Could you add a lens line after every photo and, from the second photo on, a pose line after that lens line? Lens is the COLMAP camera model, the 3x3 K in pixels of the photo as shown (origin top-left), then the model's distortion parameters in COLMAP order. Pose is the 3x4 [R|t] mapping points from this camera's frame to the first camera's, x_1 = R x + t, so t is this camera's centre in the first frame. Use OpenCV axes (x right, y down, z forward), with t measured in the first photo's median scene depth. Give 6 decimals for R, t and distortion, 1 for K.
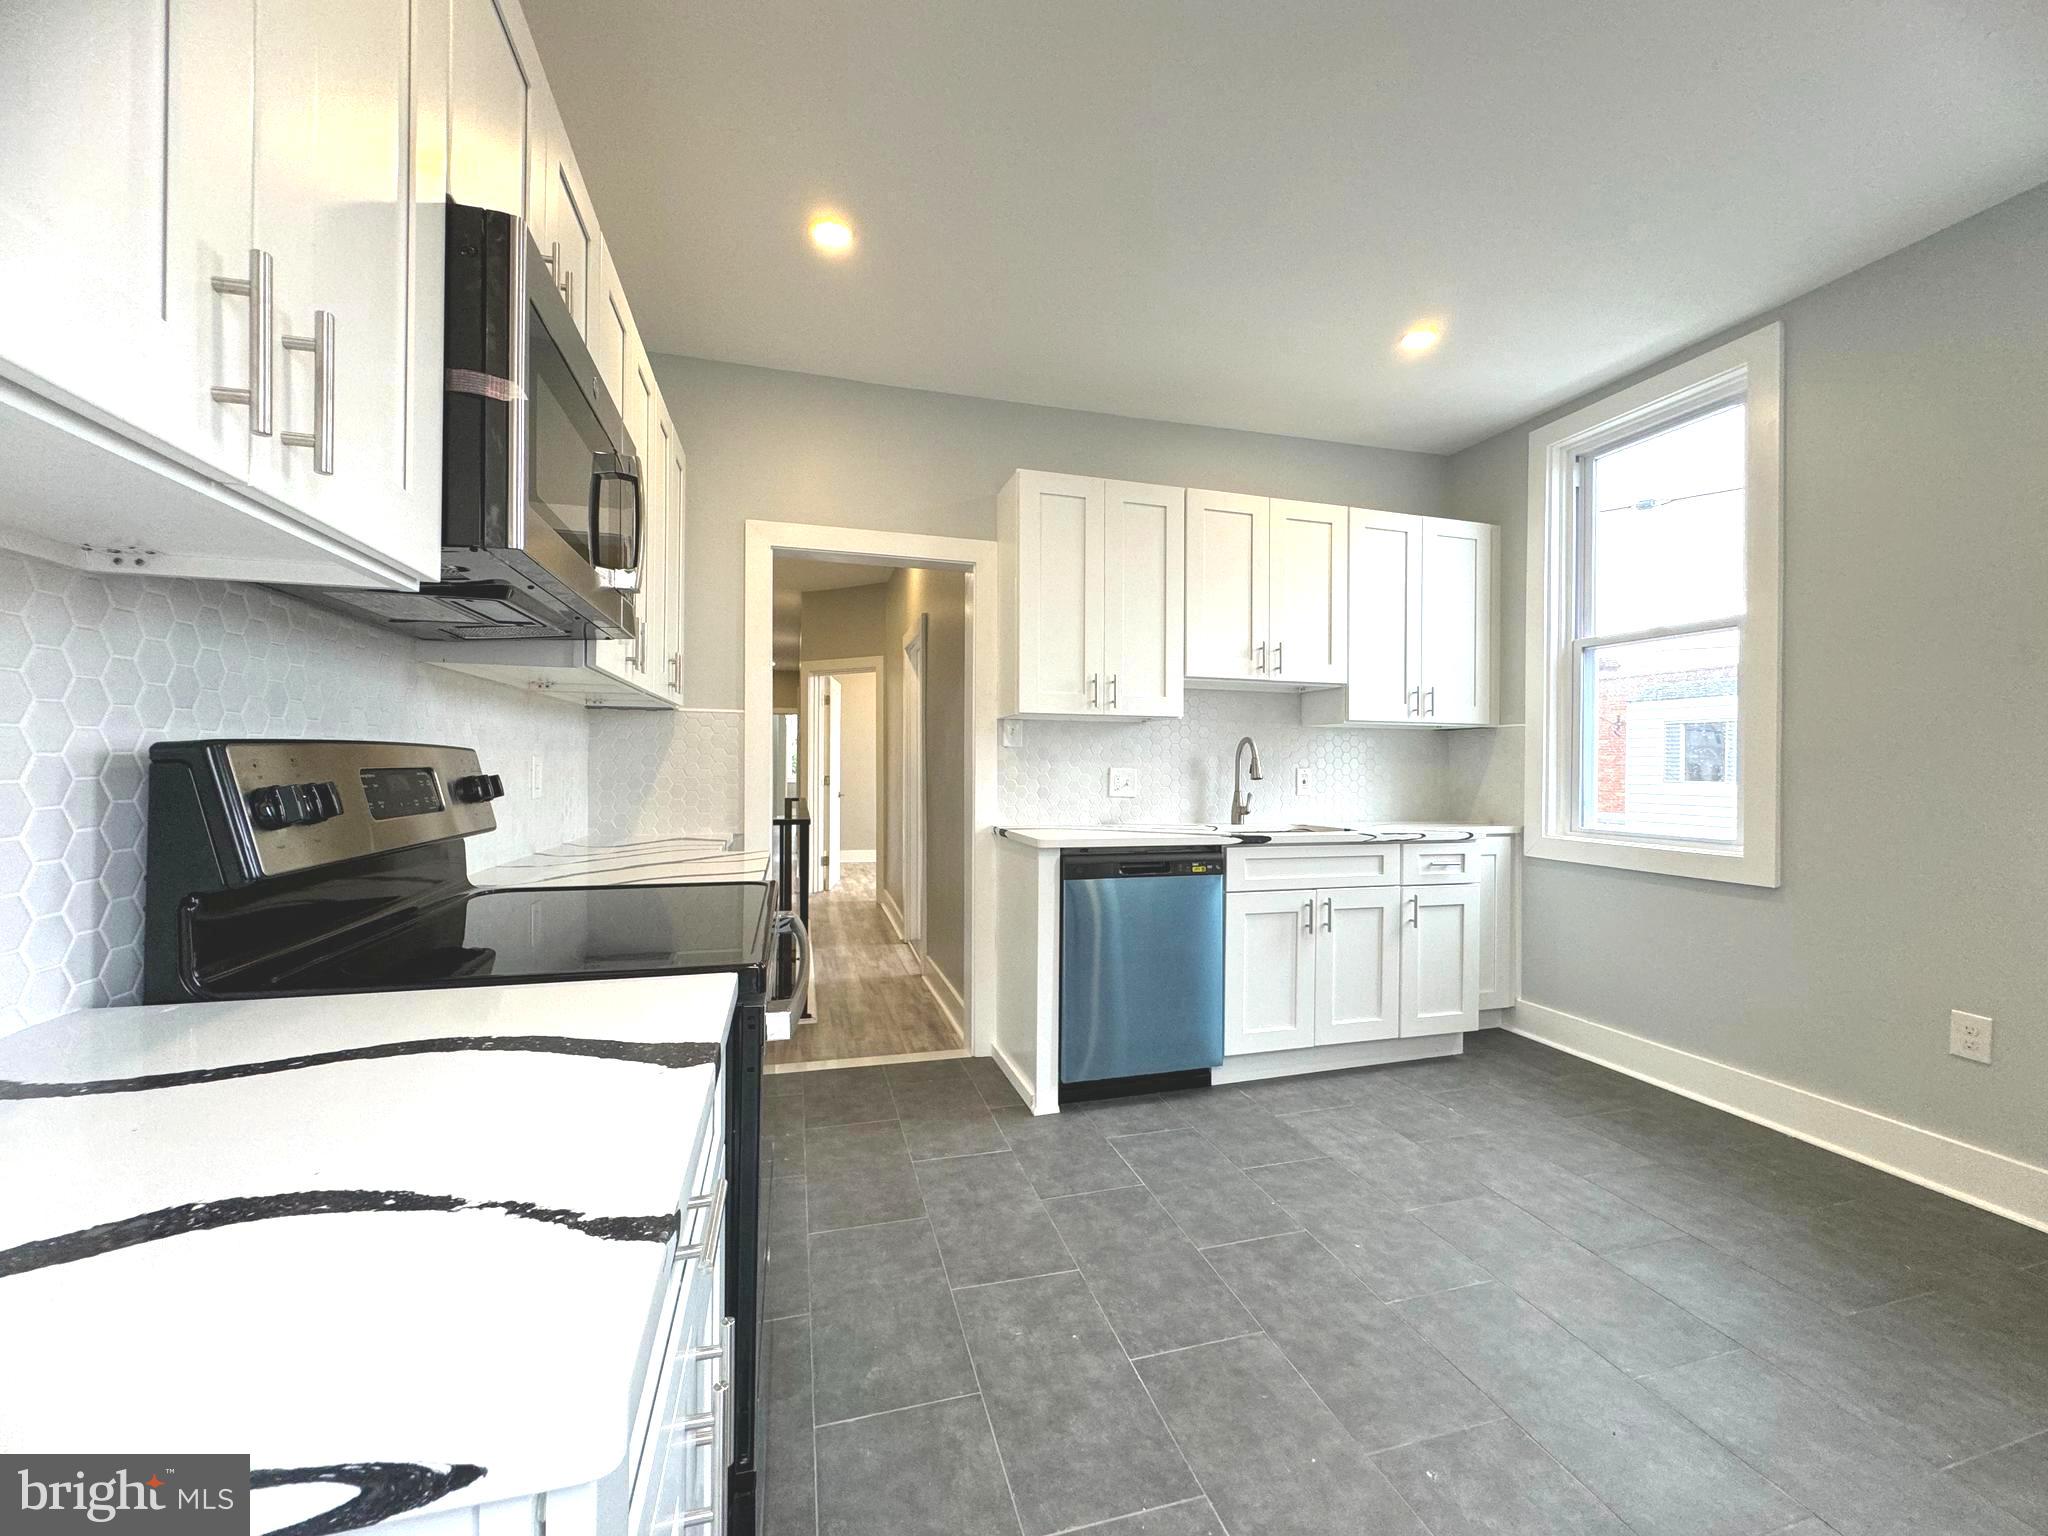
lens RADIAL K [[812.3, 0, 1019.2], [0, 812.3, 764.6], [0, 0, 1]] dist [-0.007710, 0.001470]
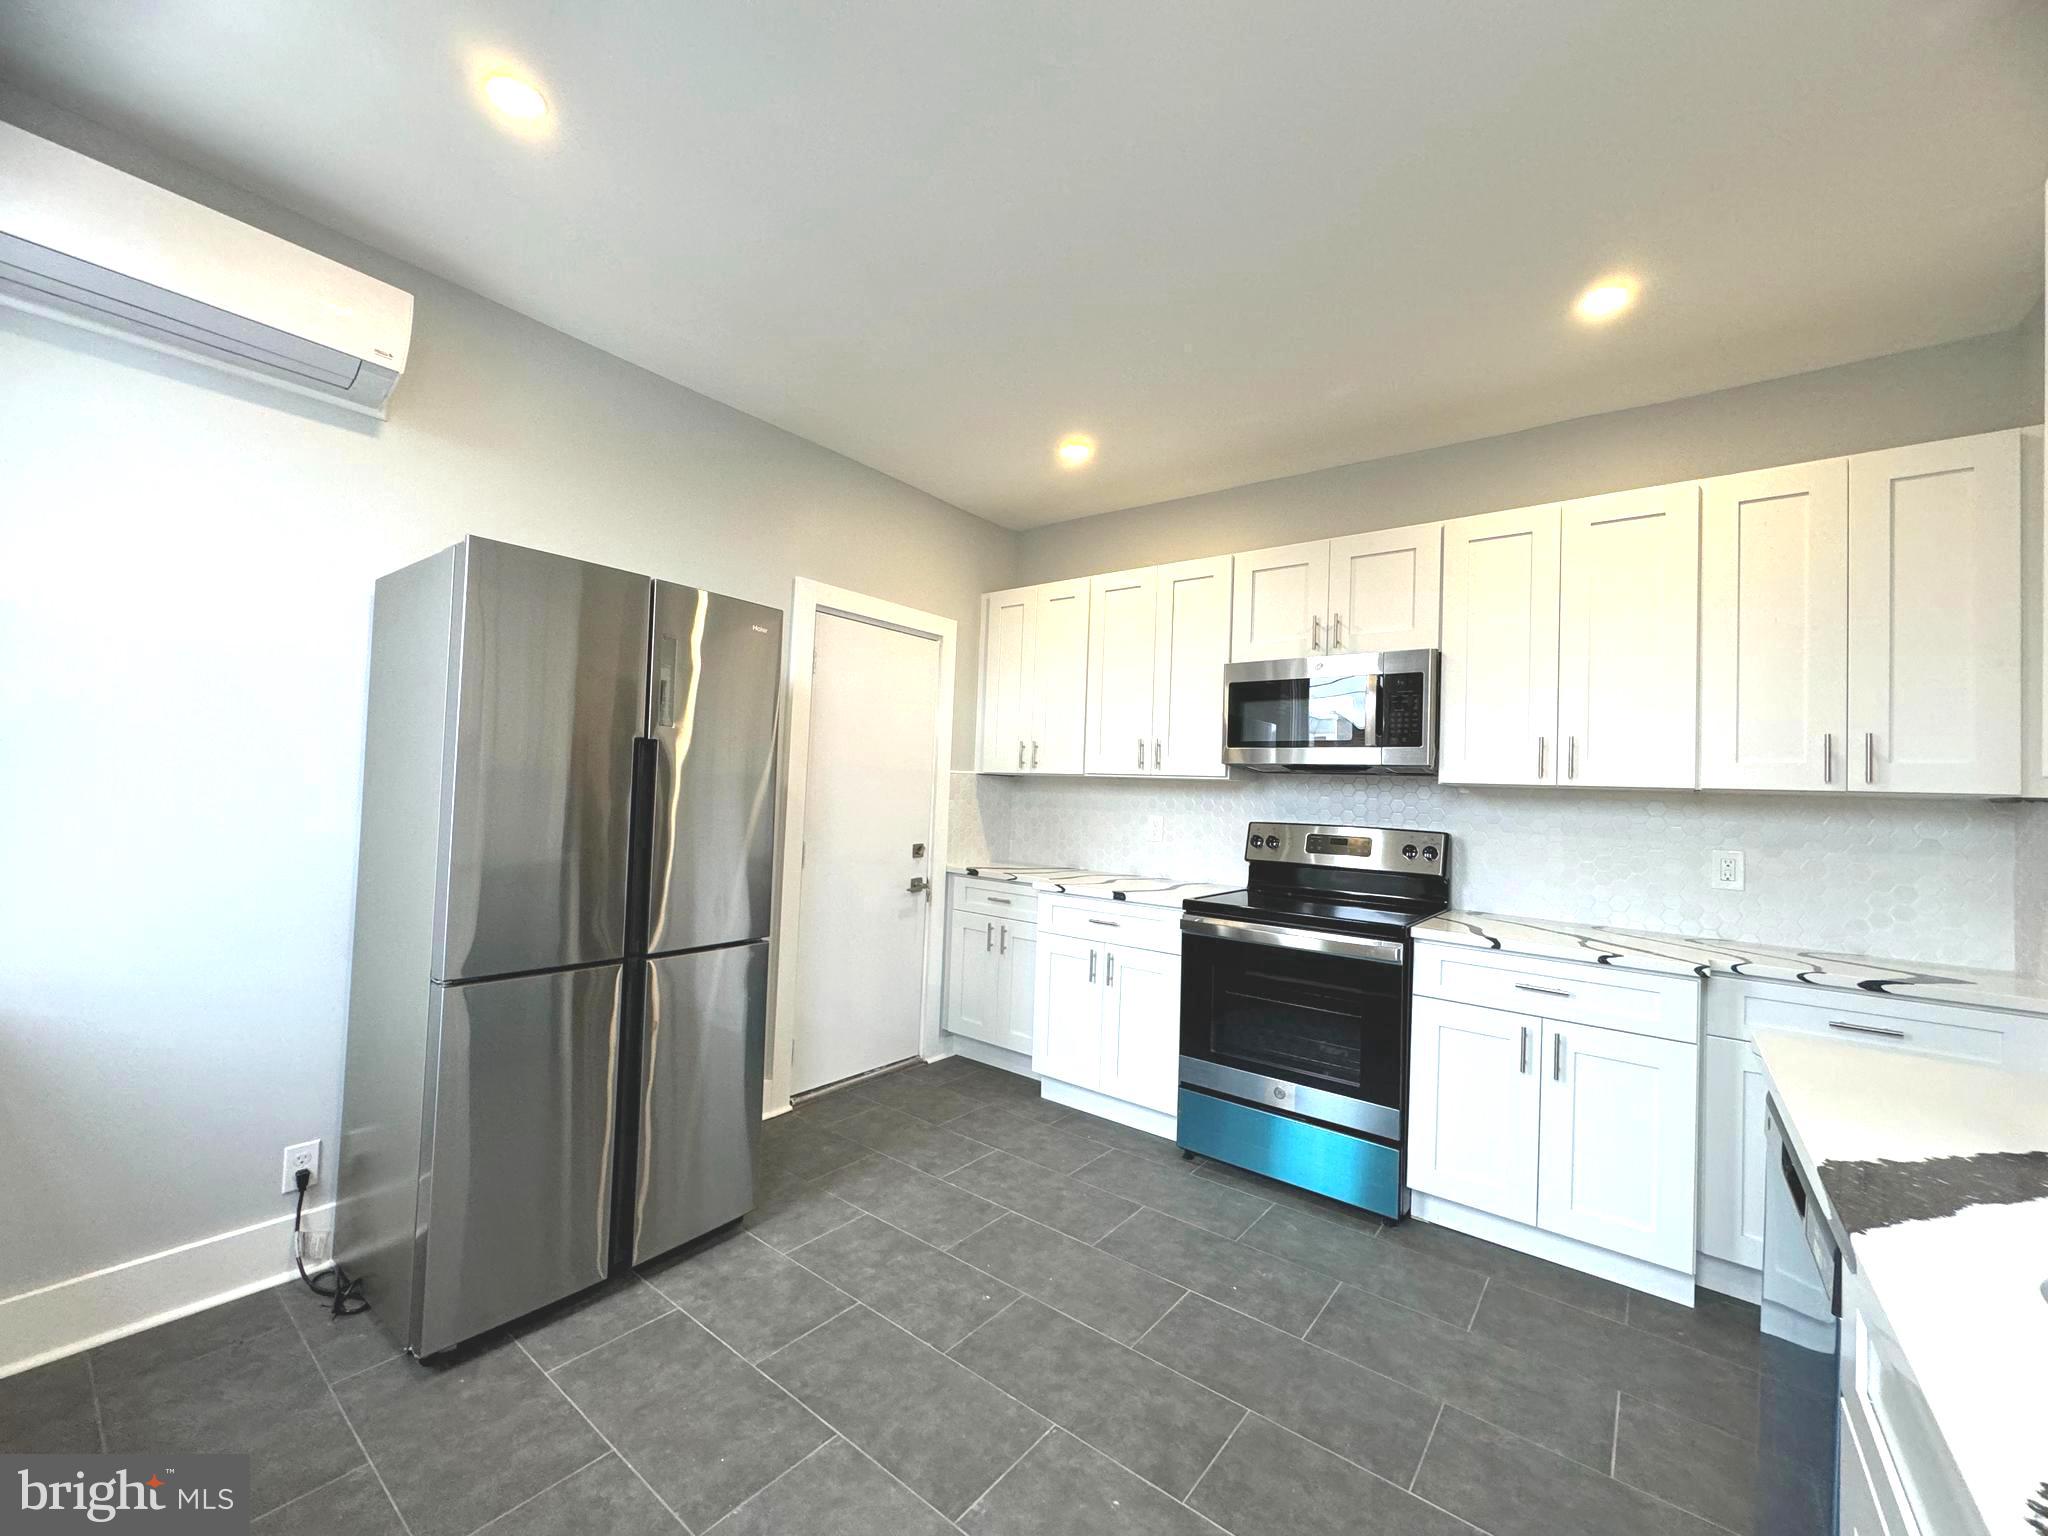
lens RADIAL K [[812.3, 0, 1019.8], [0, 812.3, 768.9], [0, 0, 1]] dist [-0.007710, 0.001470]
pose [[-0.809045, -0.057987, -0.584880, 0.636395], [-0.046353, 0.998317, -0.034857, -0.029897], [0.585917, -0.001090, -0.810371, 1.026097]]
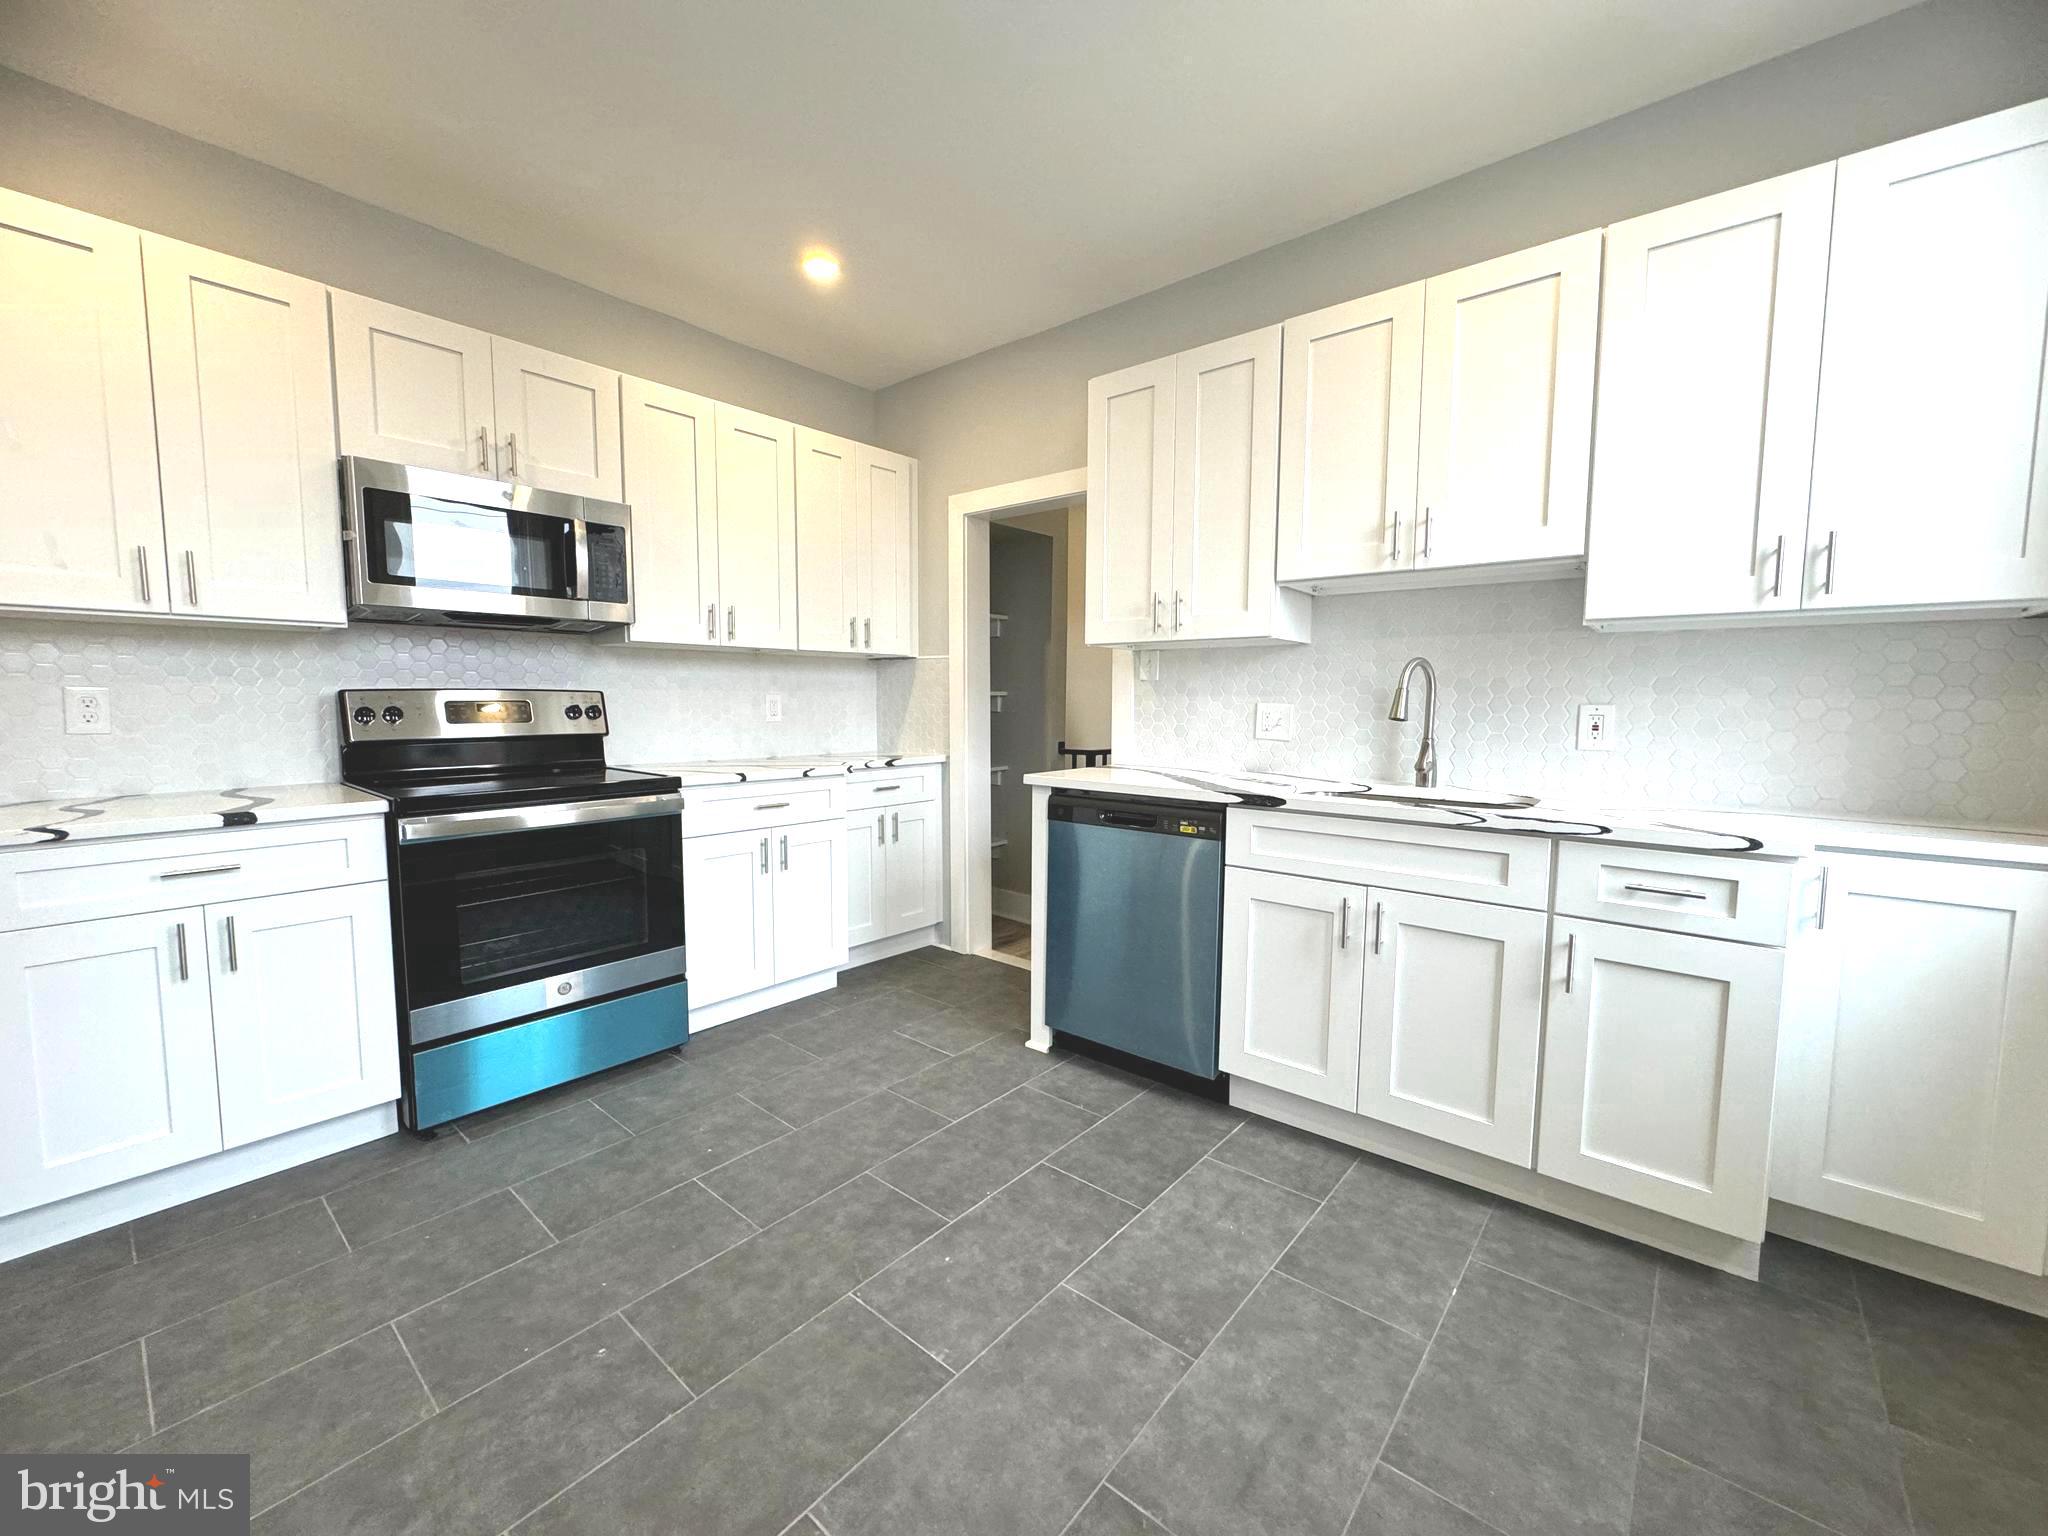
lens RADIAL K [[812.3, 0, 1024.5], [0, 812.3, 763.7], [0, 0, 1]] dist [-0.007710, 0.001470]
pose [[0.560597, 0.063207, -0.825673, 0.756831], [0.000619, 0.997050, 0.076747, 0.002353], [0.828089, -0.043535, 0.558904, 0.404360]]
